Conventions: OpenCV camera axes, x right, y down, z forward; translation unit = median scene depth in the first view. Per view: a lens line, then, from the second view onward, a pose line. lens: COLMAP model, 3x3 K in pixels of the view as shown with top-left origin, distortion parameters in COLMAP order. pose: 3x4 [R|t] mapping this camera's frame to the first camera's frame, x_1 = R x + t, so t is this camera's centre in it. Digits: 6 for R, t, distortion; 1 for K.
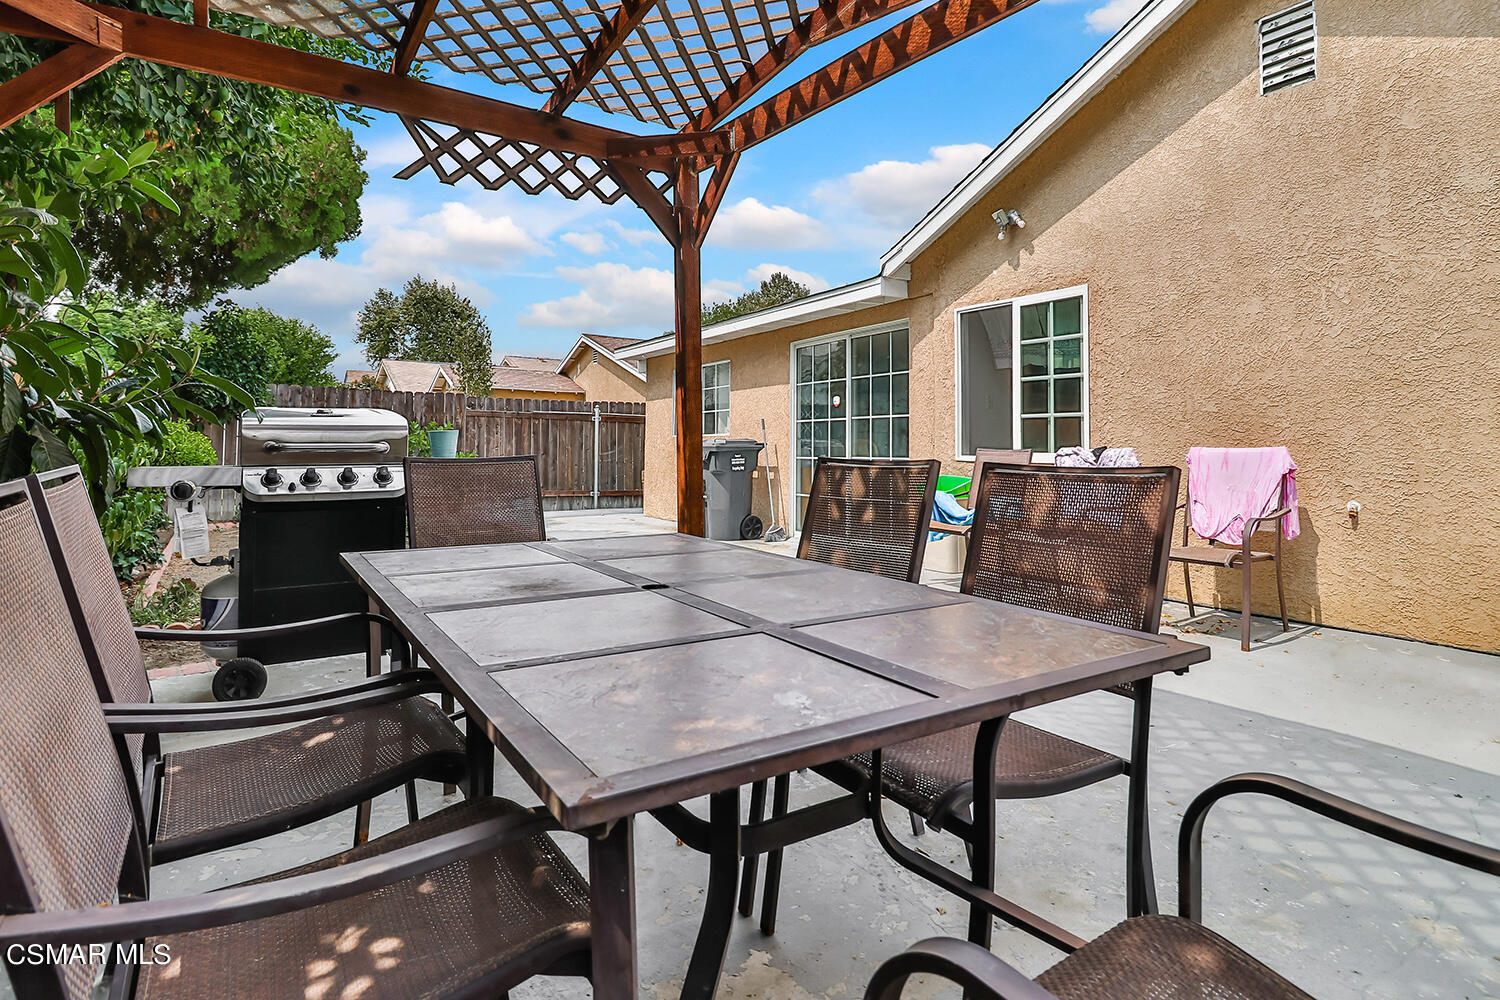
lens RADIAL K [[794.1, 0, 758.8], [0, 794.1, 445.5], [0, 0, 1]] dist [0.000975, -0.016500]
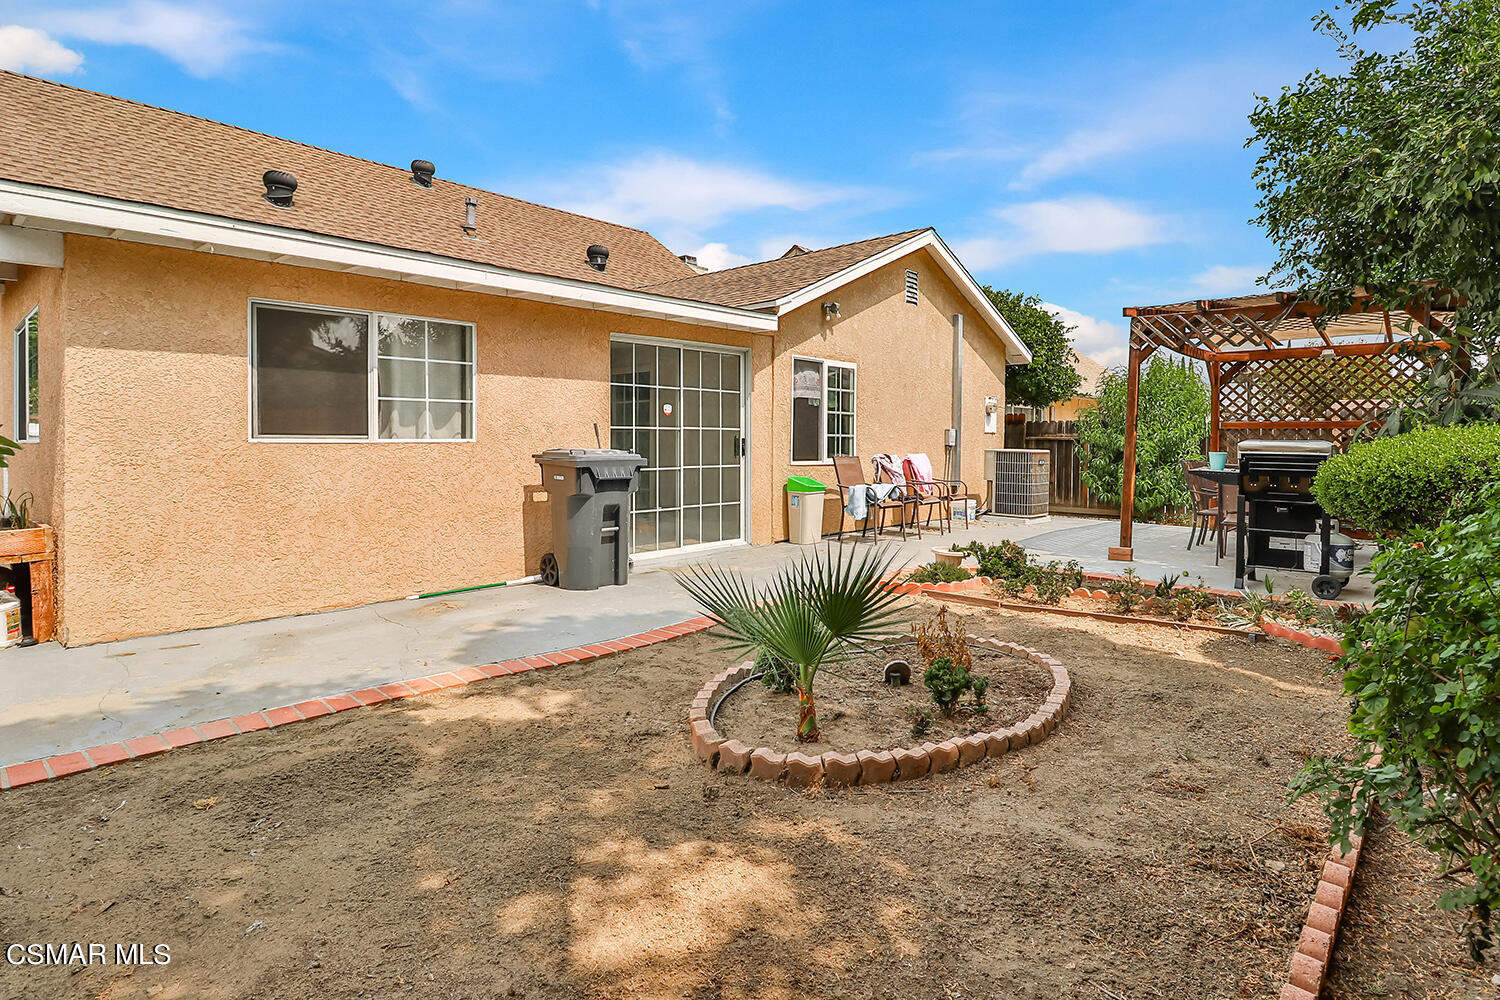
lens RADIAL K [[794.1, 0, 758.8], [0, 794.1, 445.5], [0, 0, 1]] dist [0.000975, -0.016500]
pose [[-0.262407, 0.004384, 0.964947, -1.160741], [0.003050, 0.999988, -0.003714, -0.011406], [-0.964953, 0.001968, -0.262417, 1.551961]]
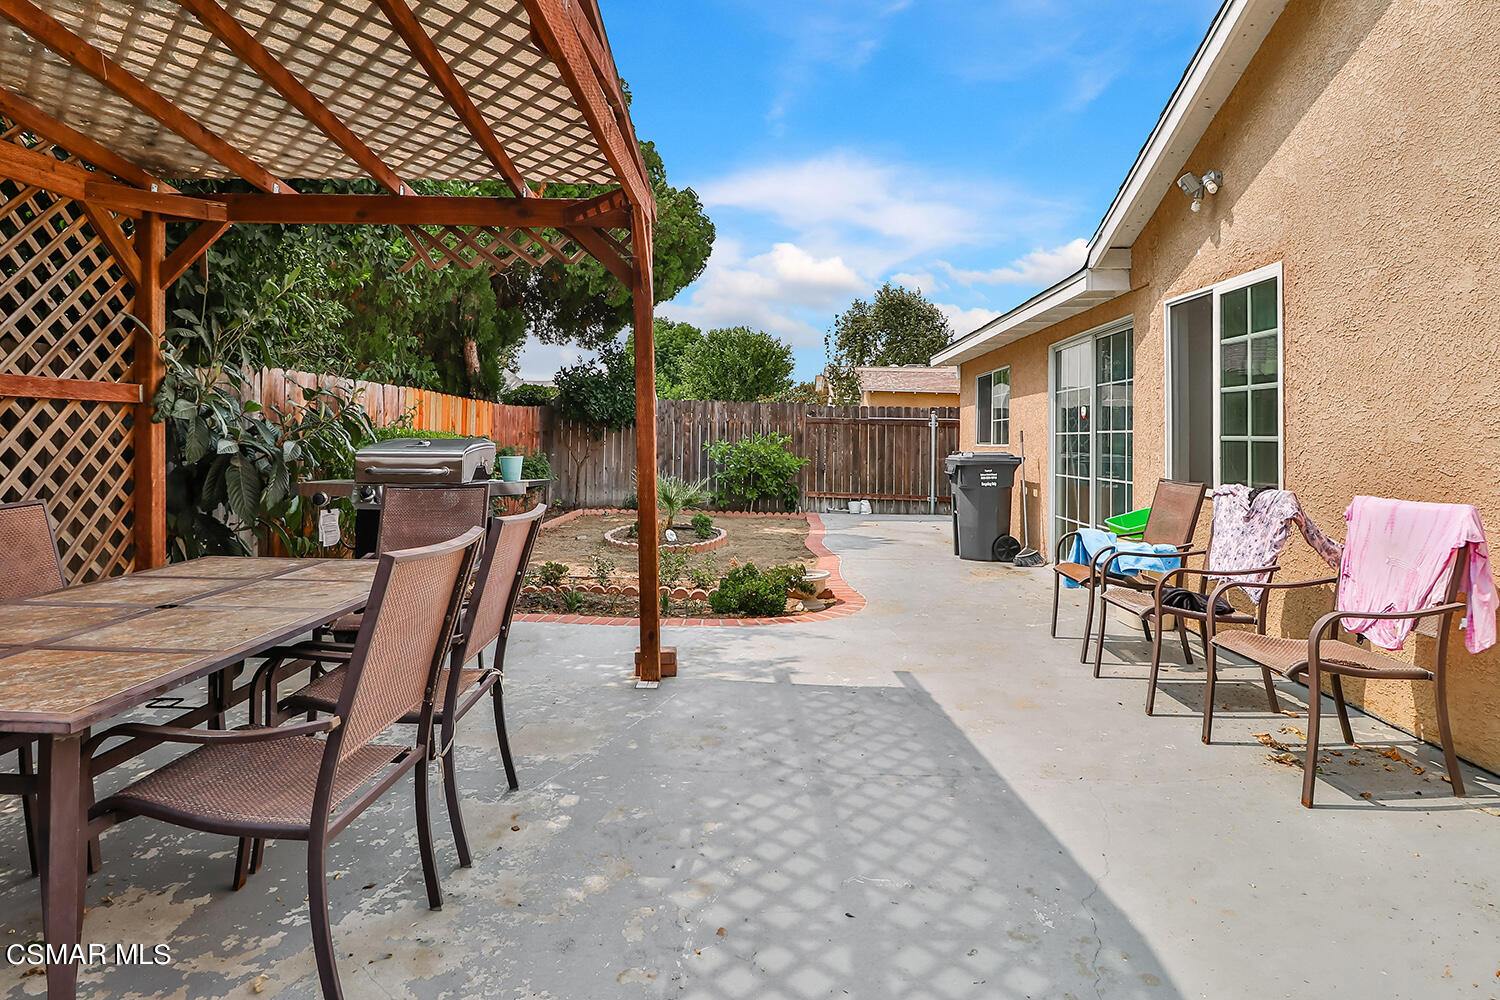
lens RADIAL K [[794.1, 0, 758.8], [0, 794.1, 445.5], [0, 0, 1]] dist [0.000975, -0.016500]
pose [[0.825802, 0.014192, -0.563782, 0.396344], [-0.010233, 0.999896, 0.010181, -0.033419], [0.563868, -0.002638, 0.825861, 0.118028]]
